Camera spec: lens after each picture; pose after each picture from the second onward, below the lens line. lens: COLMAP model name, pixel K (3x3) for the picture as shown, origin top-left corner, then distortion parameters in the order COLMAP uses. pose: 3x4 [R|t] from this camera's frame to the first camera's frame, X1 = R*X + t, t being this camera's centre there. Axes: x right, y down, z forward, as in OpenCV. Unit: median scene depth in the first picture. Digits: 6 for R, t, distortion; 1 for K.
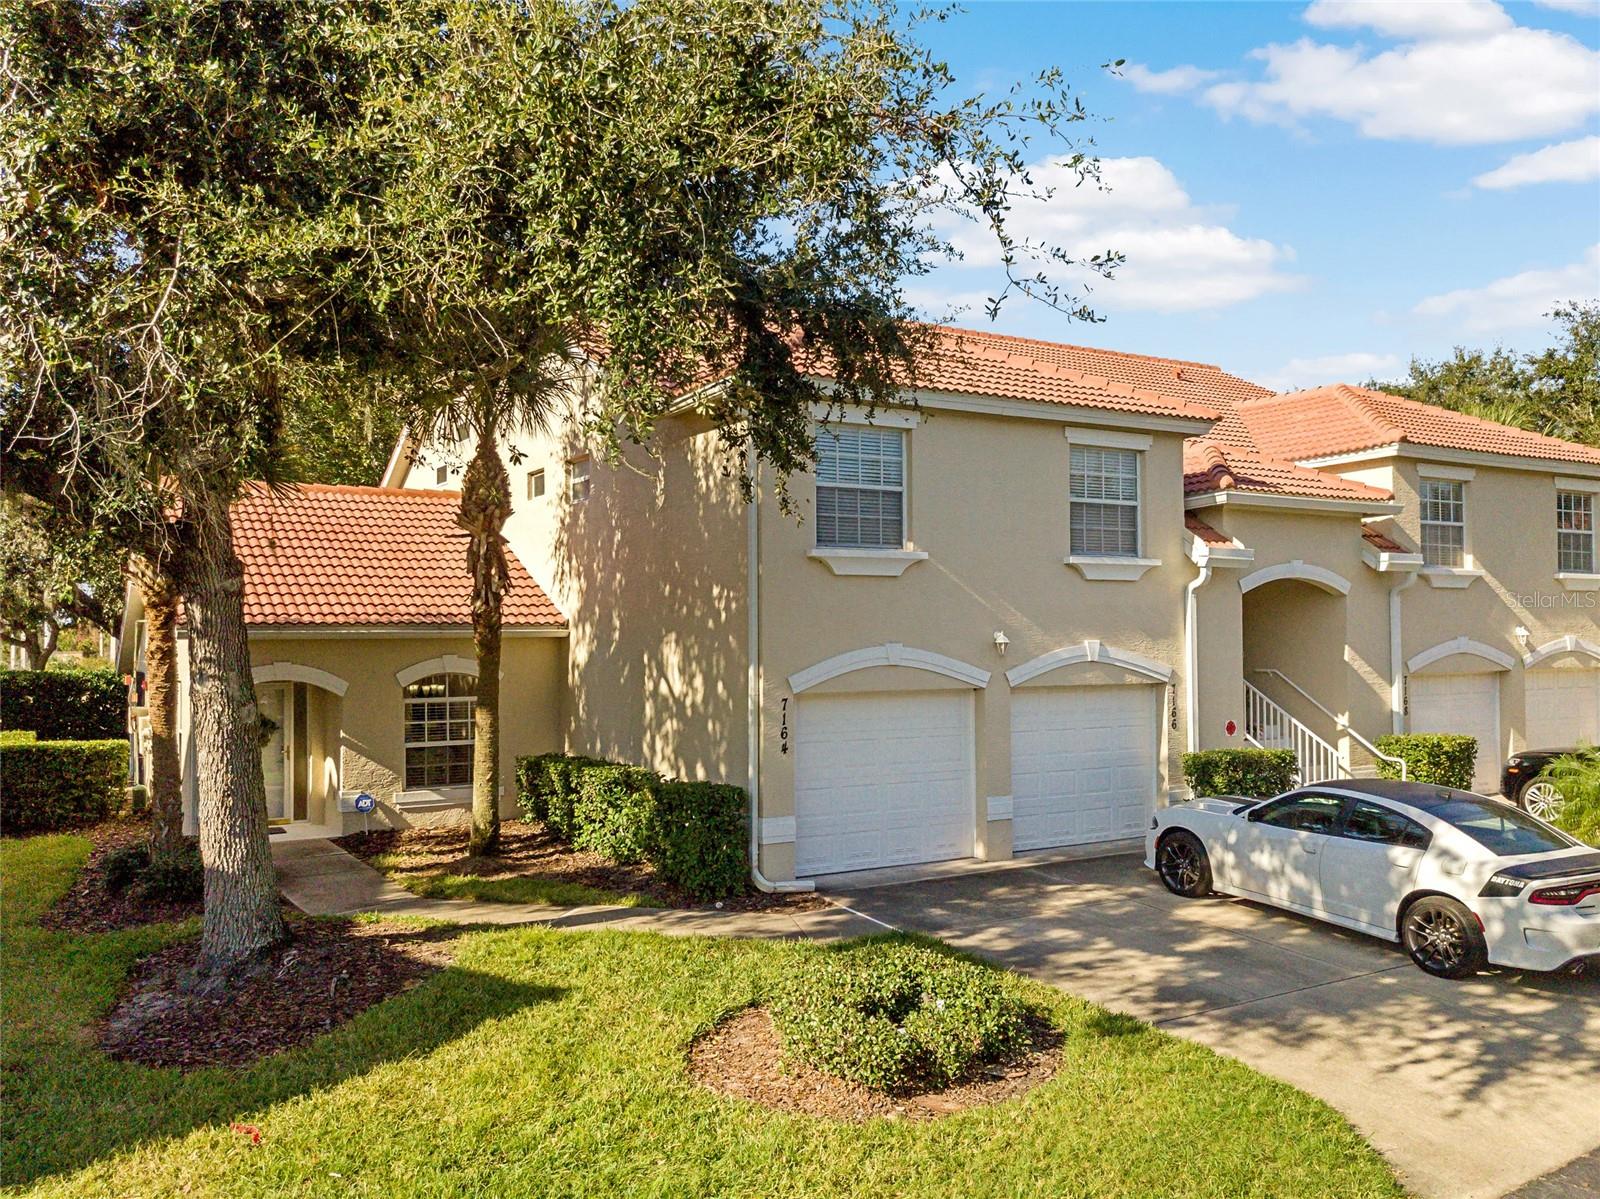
lens RADIAL K [[1275.2, 0, 824.6], [0, 1275.2, 597.0], [0, 0, 1]] dist [0.060423, -0.075001]
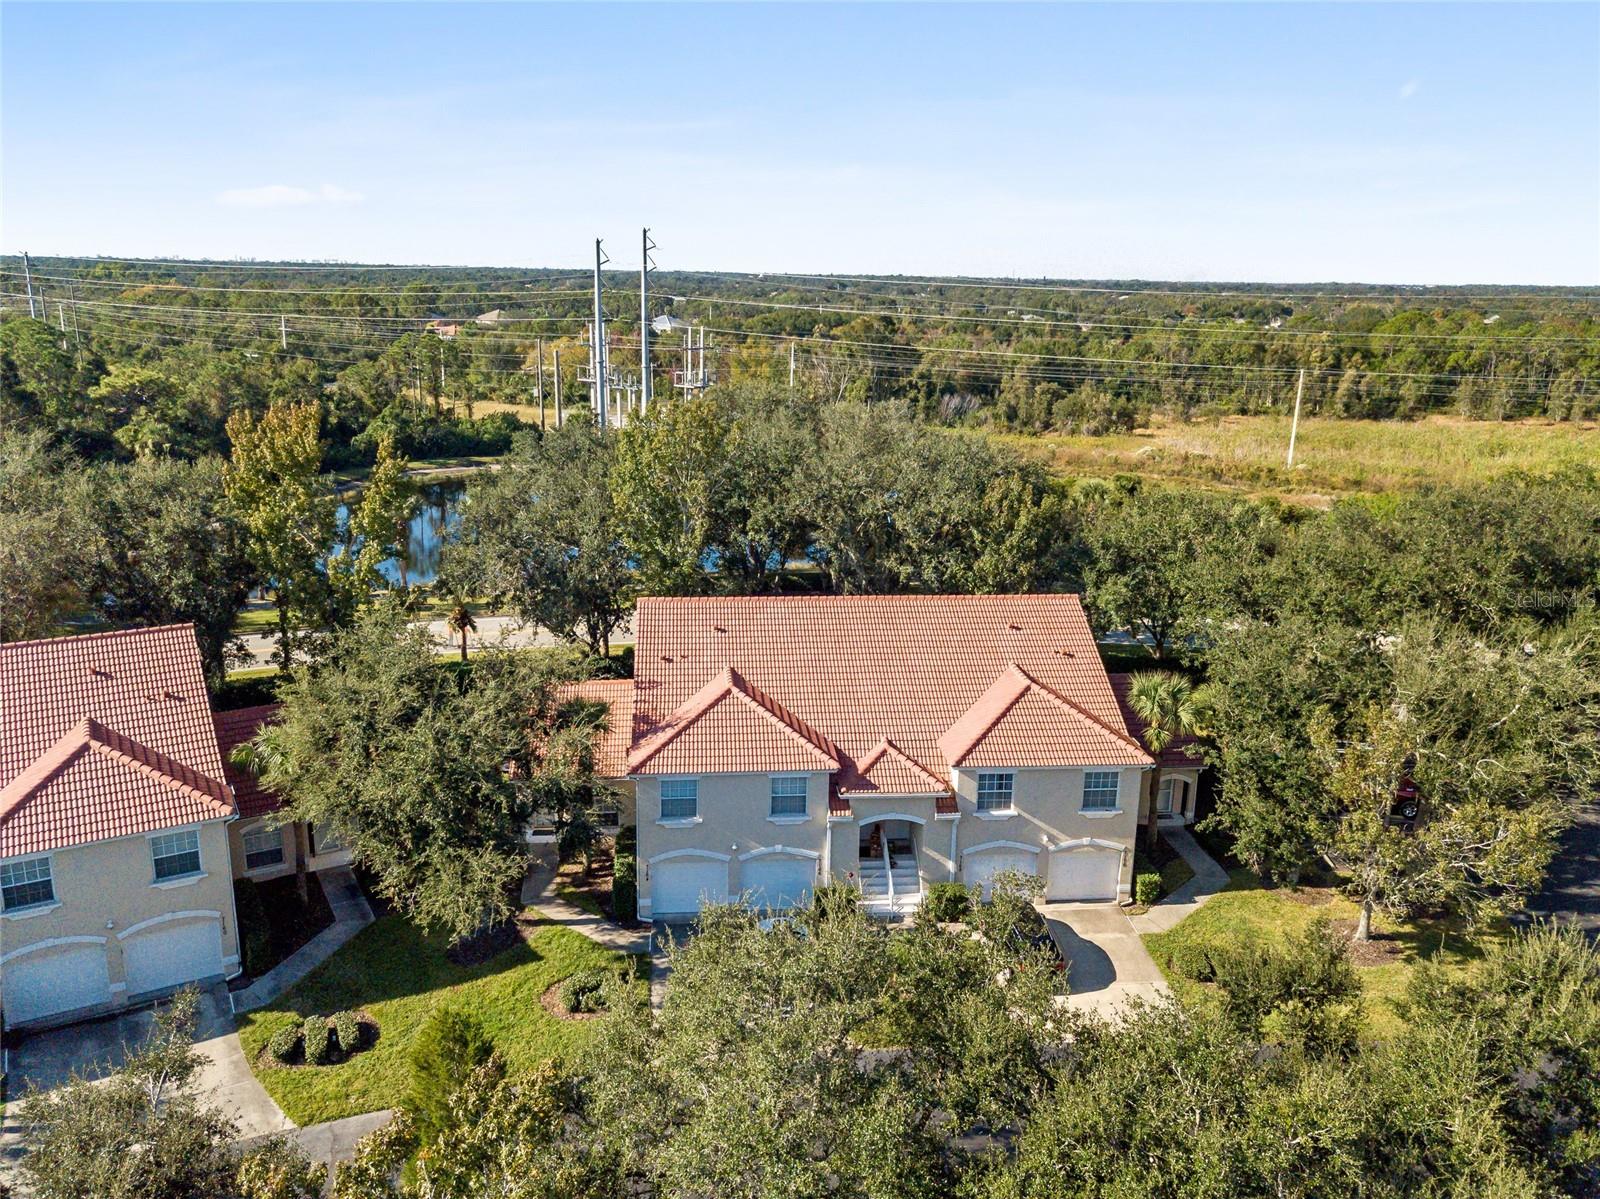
lens RADIAL K [[1234.0, 0, 800.0], [0, 1234.0, 599.5], [0, 0, 1]] dist [0.013614, 0.011537]
pose [[0.893170, 0.128843, -0.430867, 1.547362], [-0.004594, 0.960645, 0.277740, -1.410897], [0.449695, -0.246090, 0.858612, -1.298818]]
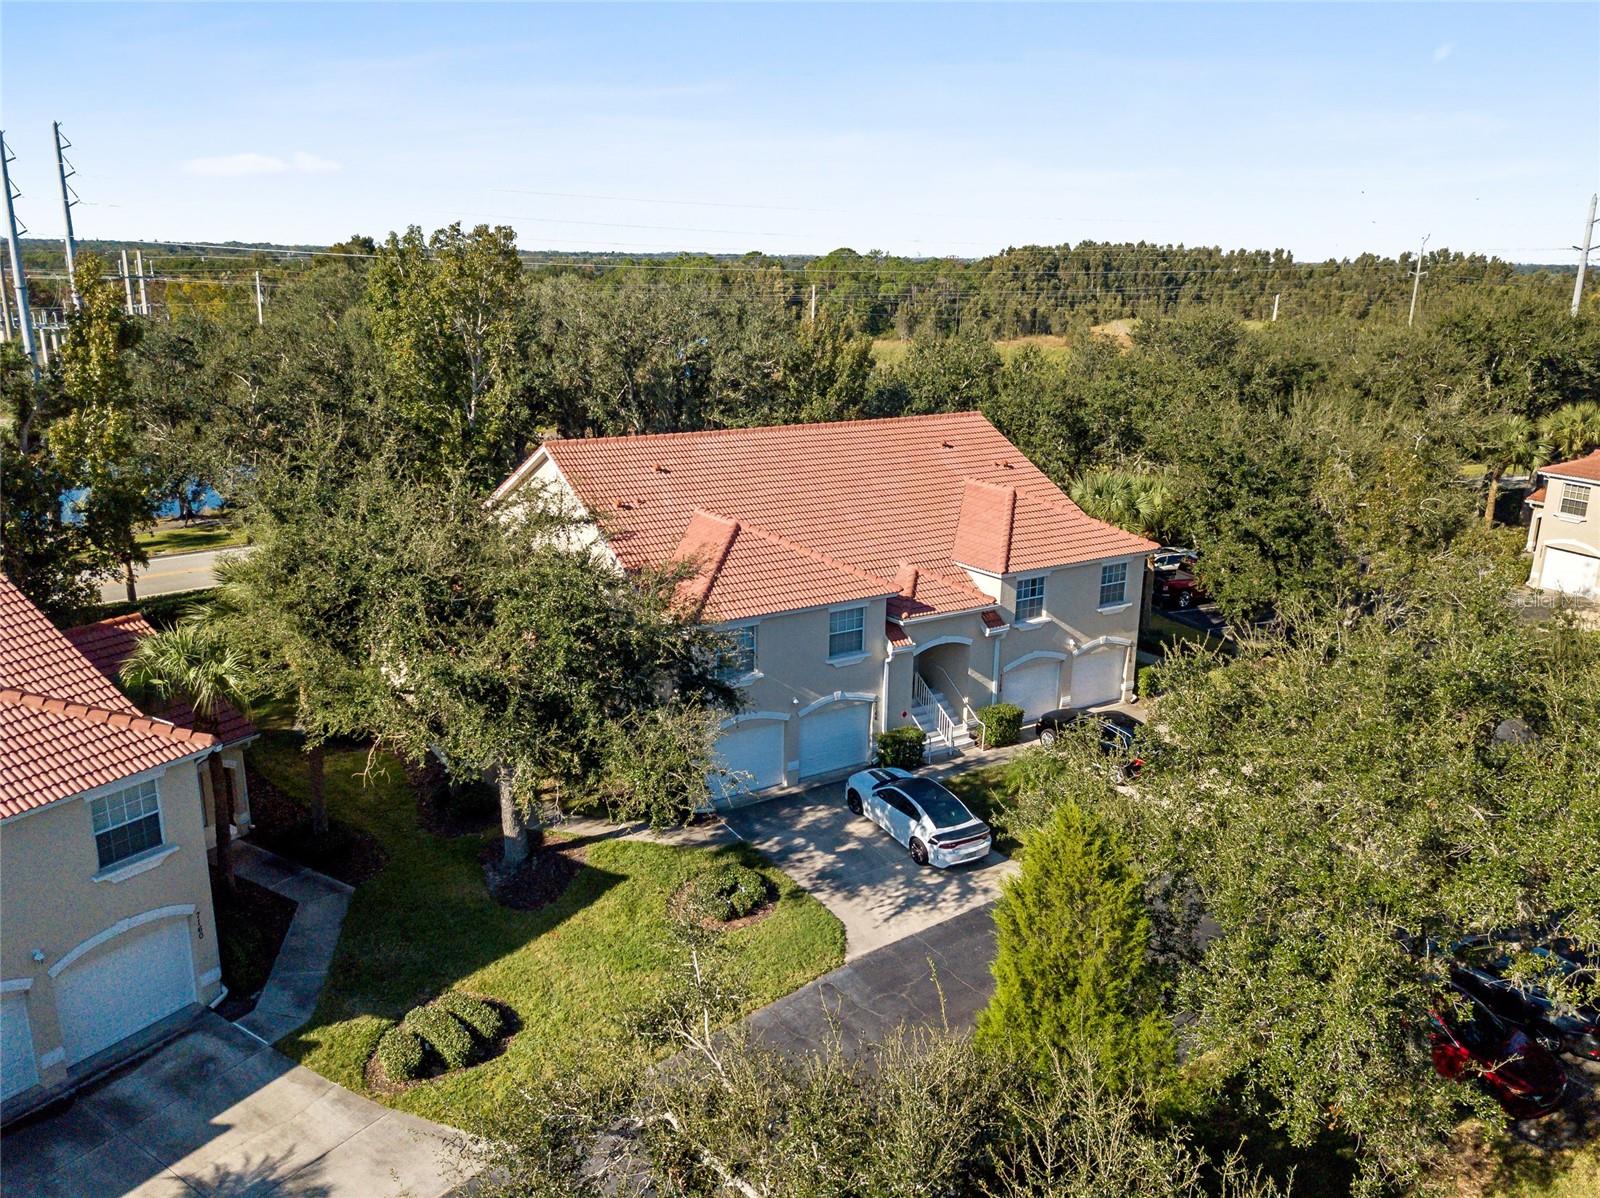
lens RADIAL K [[1234.0, 0, 800.0], [0, 1234.0, 599.0], [0, 0, 1]] dist [0.013614, 0.011537]
pose [[0.999685, 0.010020, 0.023008, 0.107133], [-0.016346, 0.955652, 0.294044, -0.917290], [-0.019041, -0.294327, 0.955515, -1.255713]]
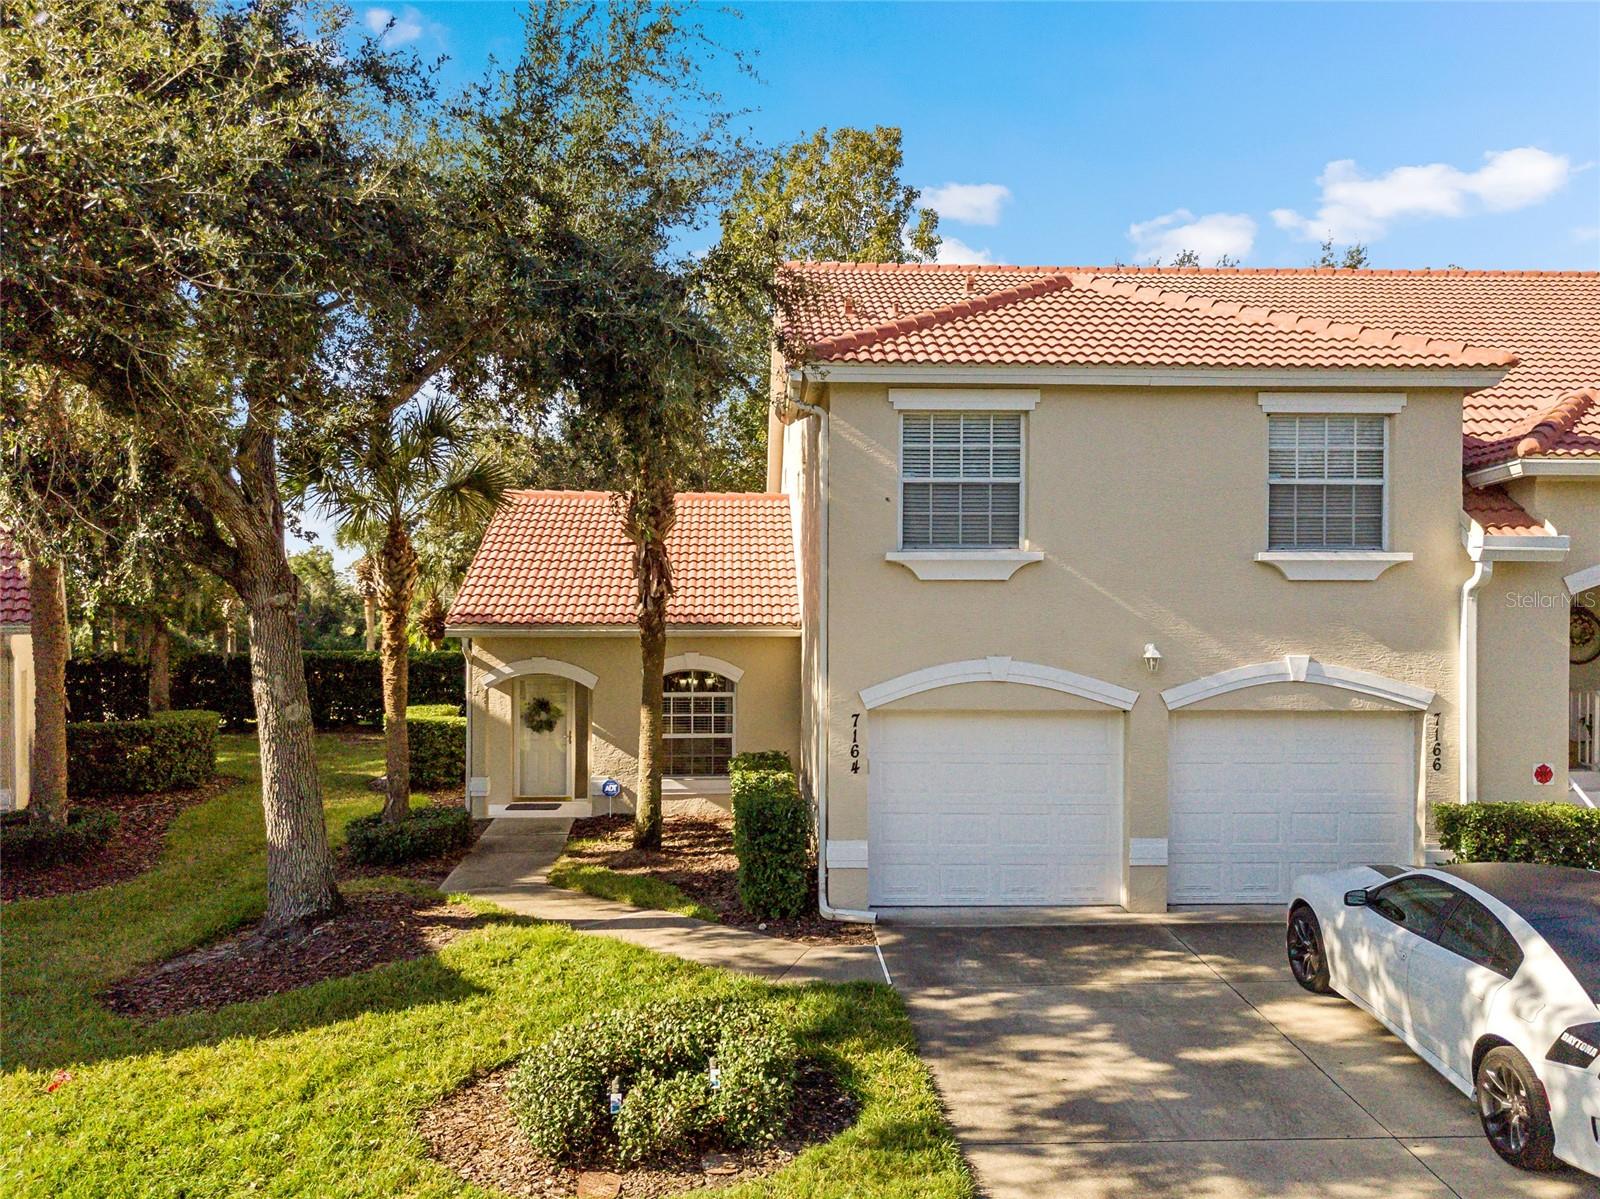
lens RADIAL K [[1274.7, 0, 825.9], [0, 1274.7, 606.2], [0, 0, 1]] dist [0.028350, 0.007956]
pose [[0.878180, 0.004856, -0.478306, 0.394623], [0.005861, 0.999764, 0.020911, -0.018421], [0.478294, -0.021166, 0.877944, 0.174929]]
